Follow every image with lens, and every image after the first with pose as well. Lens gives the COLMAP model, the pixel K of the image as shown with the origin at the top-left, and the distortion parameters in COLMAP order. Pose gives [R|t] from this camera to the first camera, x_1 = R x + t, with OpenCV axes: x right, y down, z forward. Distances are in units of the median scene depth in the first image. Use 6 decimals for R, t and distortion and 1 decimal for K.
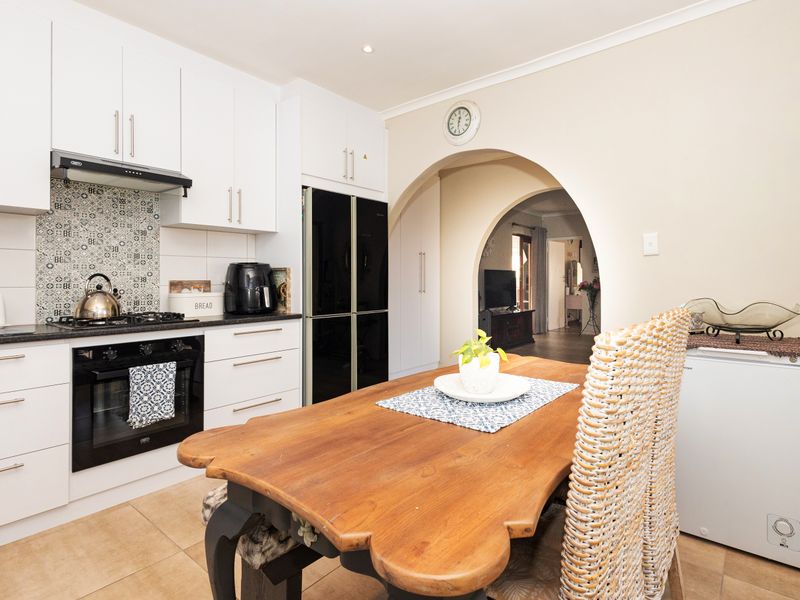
lens RADIAL K [[423.6, 0, 424.4], [0, 423.6, 279.6], [0, 0, 1]] dist [0.013918, 0.000121]
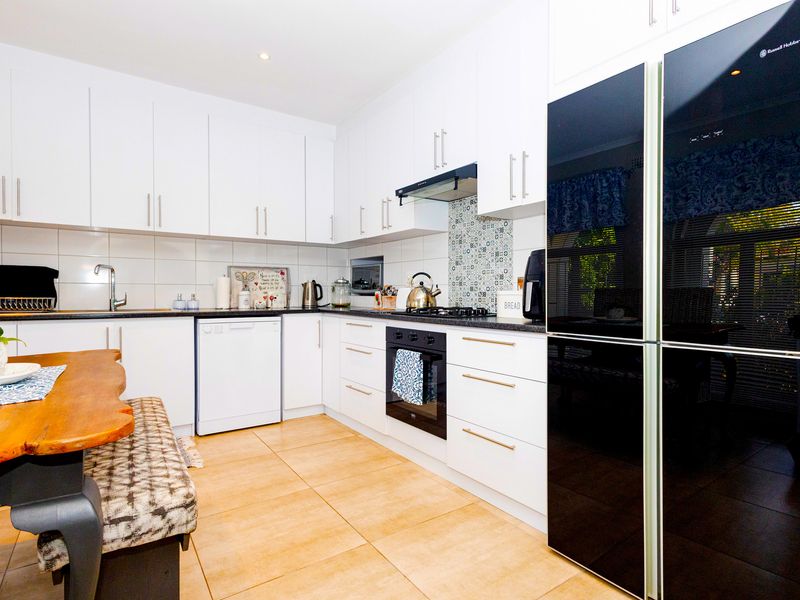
lens RADIAL K [[418.4, 0, 389.4], [0, 418.4, 296.8], [0, 0, 1]] dist [0.007127, 0.000335]
pose [[-0.292545, 0.010517, -0.956194, 0.395938], [0.000644, 0.999941, 0.010801, 0.039708], [0.956252, 0.002544, -0.292534, 1.147830]]
